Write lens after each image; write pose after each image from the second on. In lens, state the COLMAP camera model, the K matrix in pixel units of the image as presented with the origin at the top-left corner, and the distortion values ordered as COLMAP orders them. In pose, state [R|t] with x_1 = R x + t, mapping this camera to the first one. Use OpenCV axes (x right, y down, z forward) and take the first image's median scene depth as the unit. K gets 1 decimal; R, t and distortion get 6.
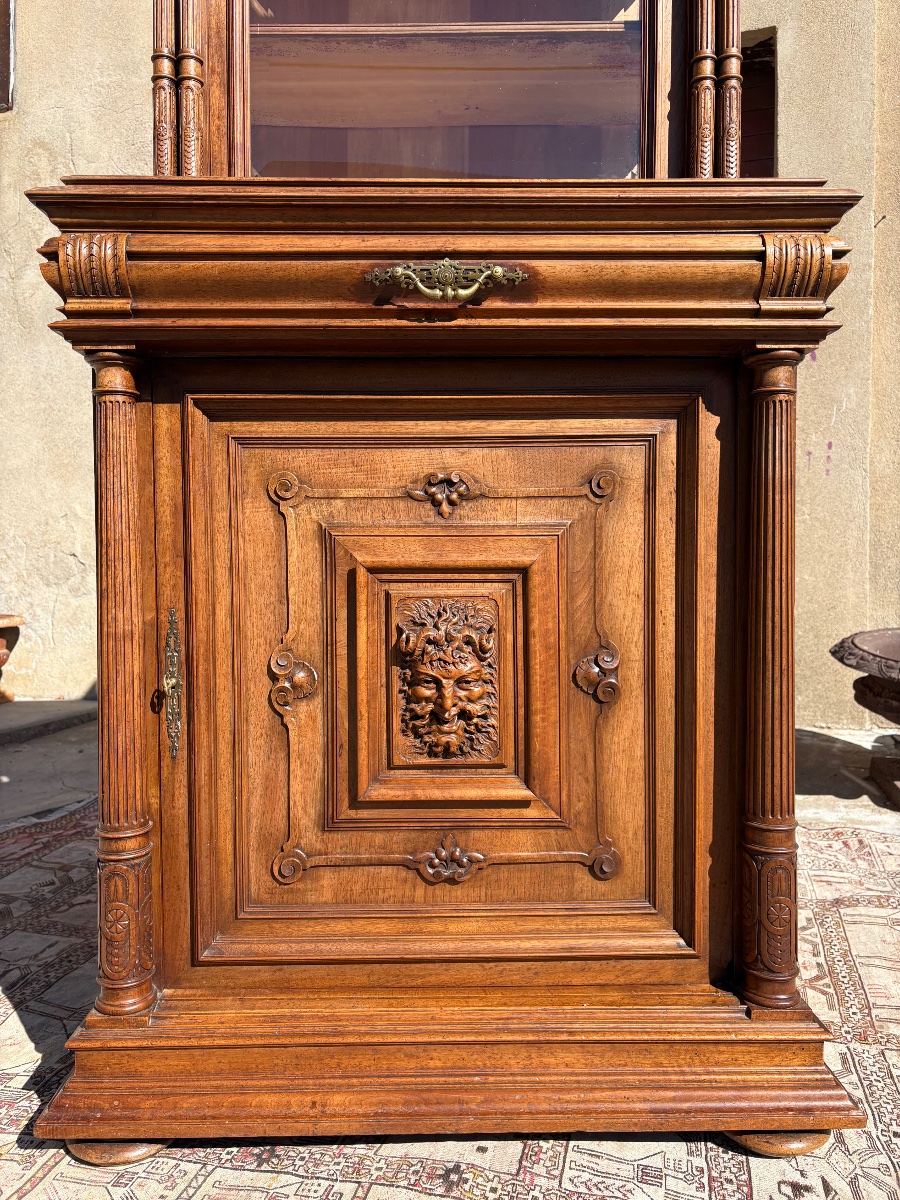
lens RADIAL K [[912.5, 0, 443.2], [0, 912.5, 595.3], [0, 0, 1]] dist [0.058383, -0.073029]
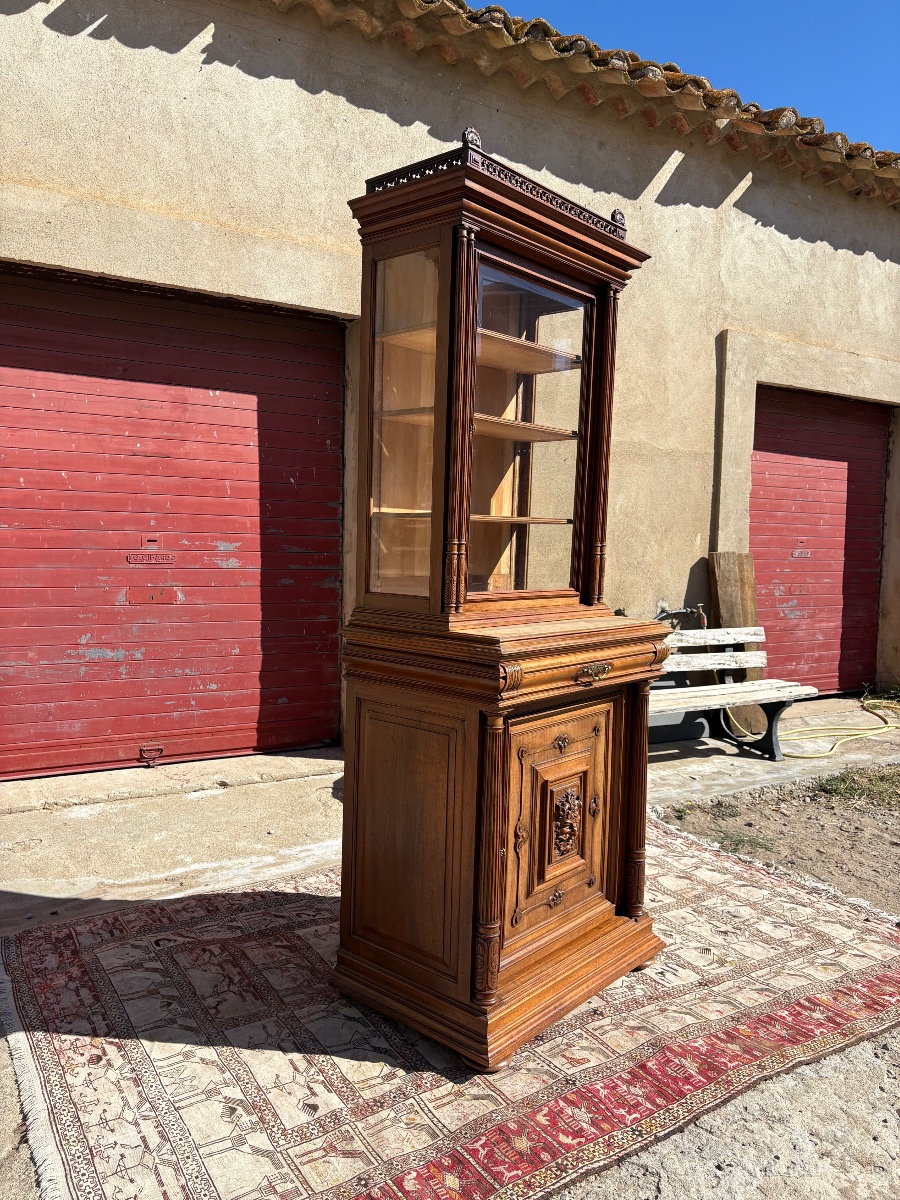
lens RADIAL K [[906.7, 0, 445.1], [0, 906.7, 608.2], [0, 0, 1]] dist [0.064180, -0.074739]
pose [[0.663905, -0.037990, 0.746851, -1.970719], [-0.000667, 0.998678, 0.051393, -0.591388], [-0.747816, -0.034618, 0.663002, -0.330309]]
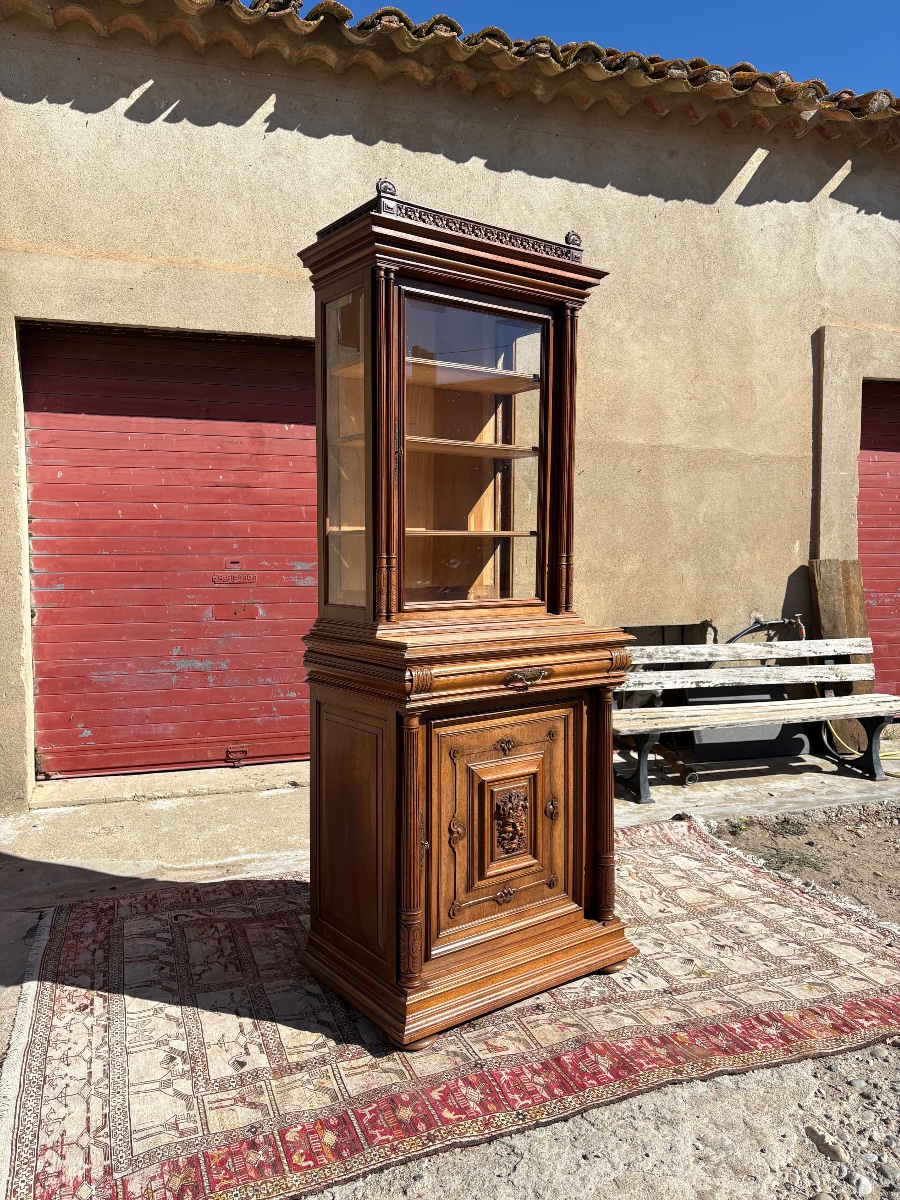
lens RADIAL K [[907.6, 0, 440.6], [0, 907.6, 608.0], [0, 0, 1]] dist [0.058674, -0.061282]
pose [[0.813394, -0.034357, 0.580698, -1.581255], [0.020505, 0.999327, 0.030403, -0.572525], [-0.581352, -0.012822, 0.813551, -0.909928]]
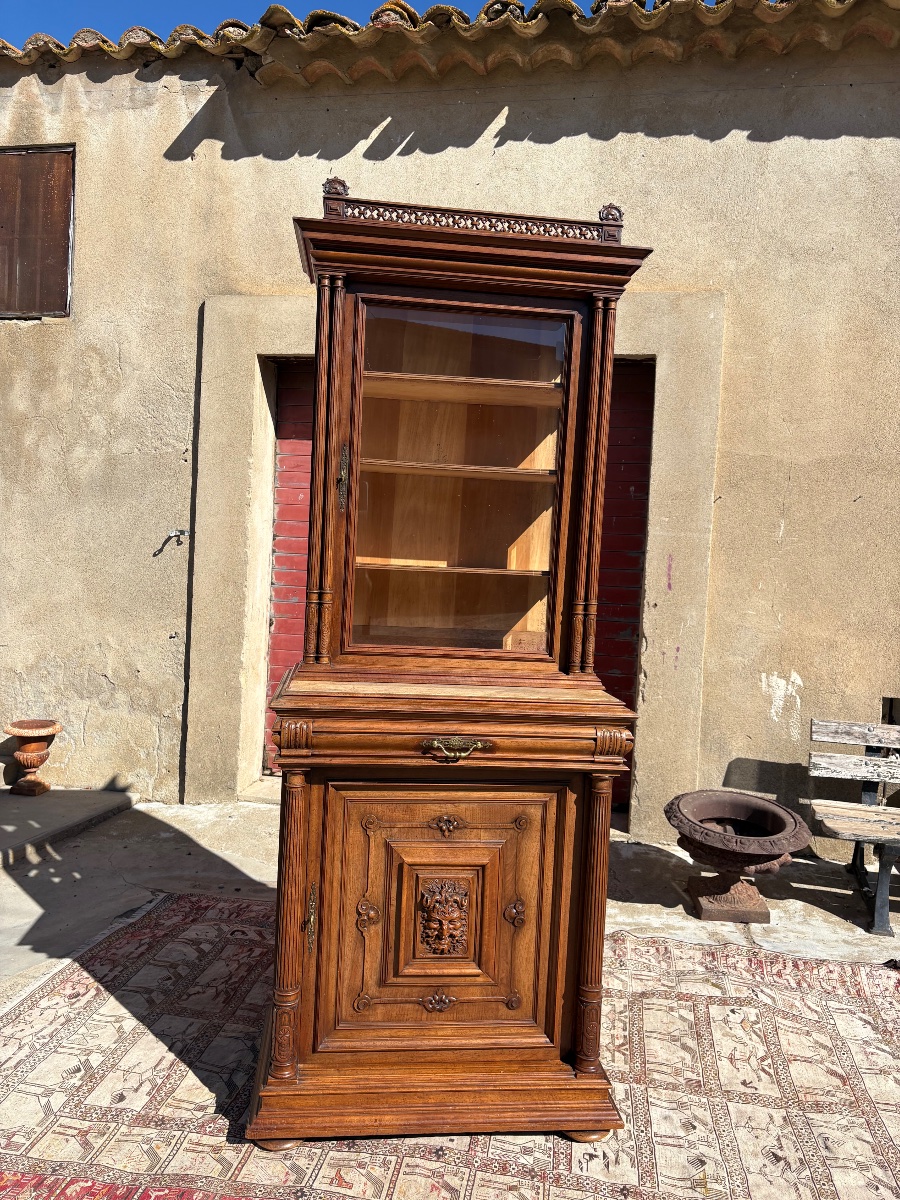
lens RADIAL K [[909.9, 0, 454.2], [0, 909.9, 603.3], [0, 0, 1]] dist [0.057606, -0.066640]
pose [[0.993426, 0.046553, 0.104584, -0.224627], [-0.048023, 0.998779, 0.011585, -0.650071], [-0.103917, -0.016532, 0.994449, -1.073545]]
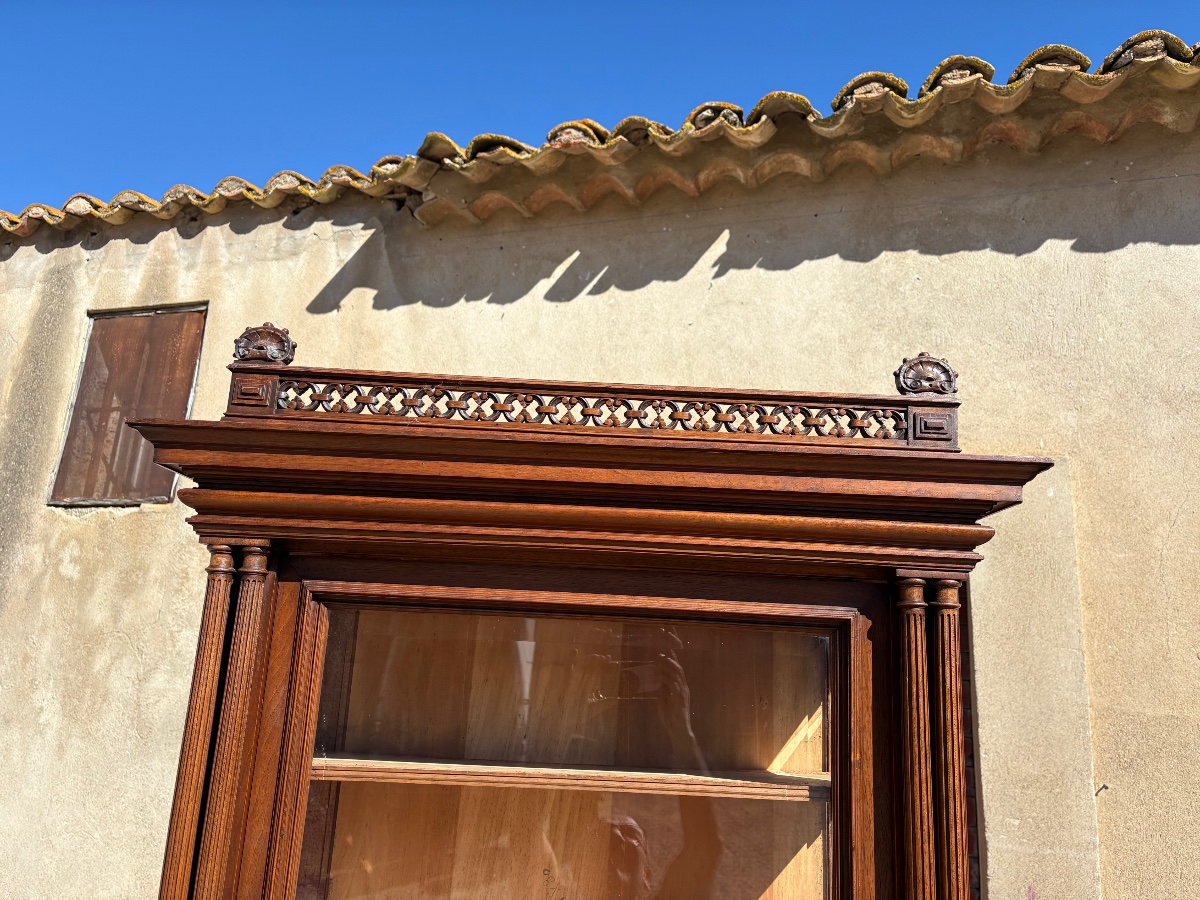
lens RADIAL K [[912.2, 0, 610.0], [0, 912.2, 457.2], [0, 0, 1]] dist [0.022358, -0.000924]
pose [[0.998569, 0.048499, -0.022553, 0.045454], [-0.052754, 0.962596, -0.265755, -1.233932], [0.008821, 0.266564, 0.963777, 0.218931]]
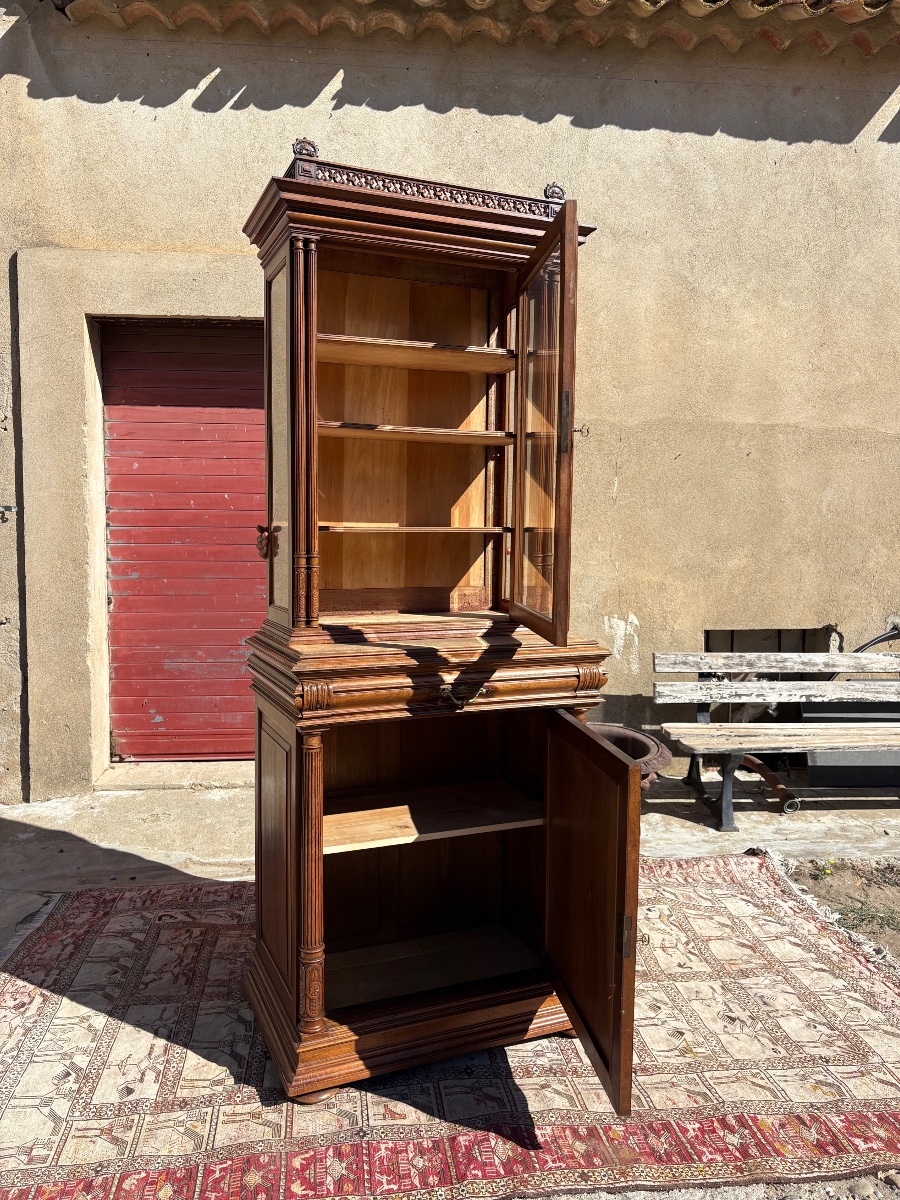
lens RADIAL K [[910.3, 0, 447.6], [0, 910.3, 599.4], [0, 0, 1]] dist [0.053217, -0.062096]
pose [[0.924542, -0.018980, 0.380608, -0.831590], [0.005709, 0.999337, 0.035966, -0.611076], [-0.381038, -0.031079, 0.924037, -1.029329]]
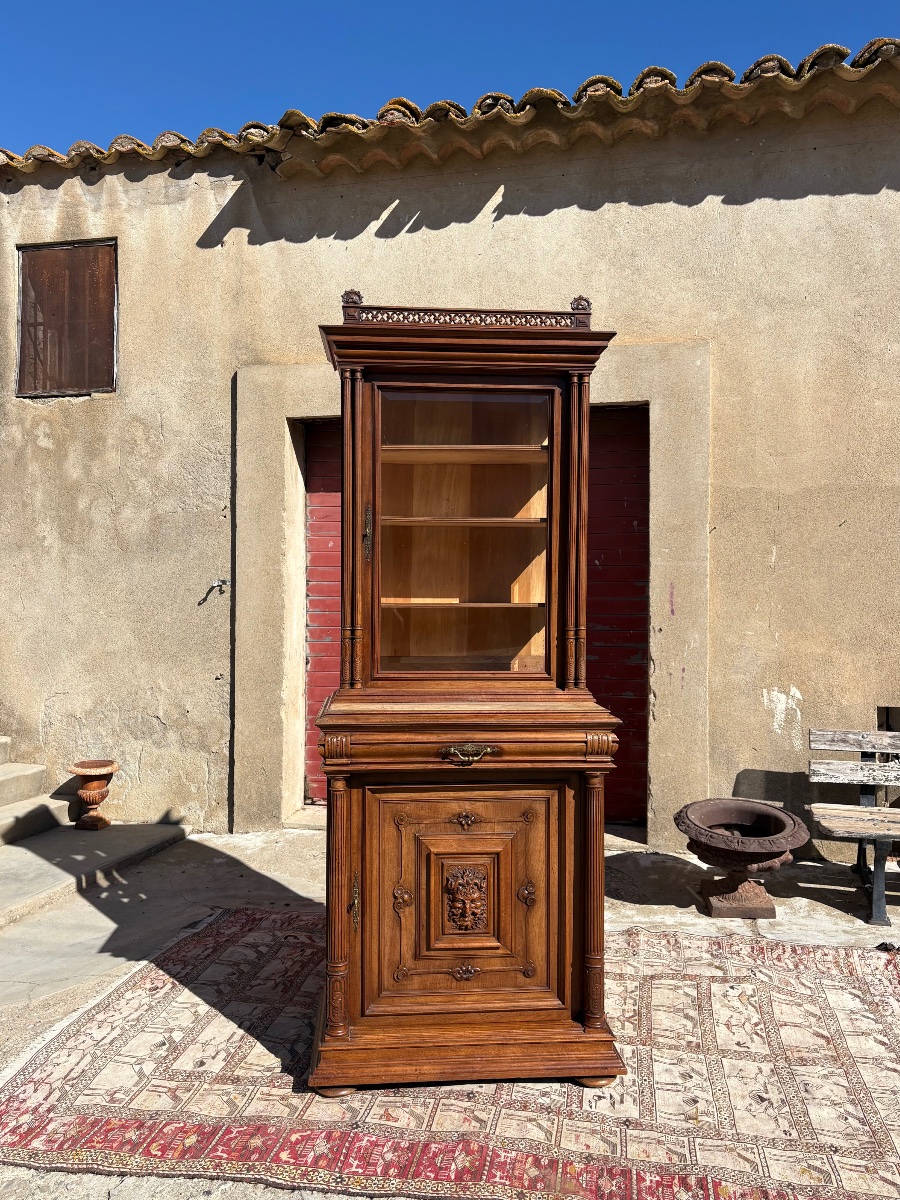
lens RADIAL K [[945.9, 0, 452.0], [0, 945.9, 603.3], [0, 0, 1]] dist [0.032823, -0.011876]
pose [[0.997812, 0.006723, 0.065773, -0.209666], [-0.004981, 0.999633, -0.026614, -0.639459], [-0.065928, 0.026229, 0.997480, -1.589711]]
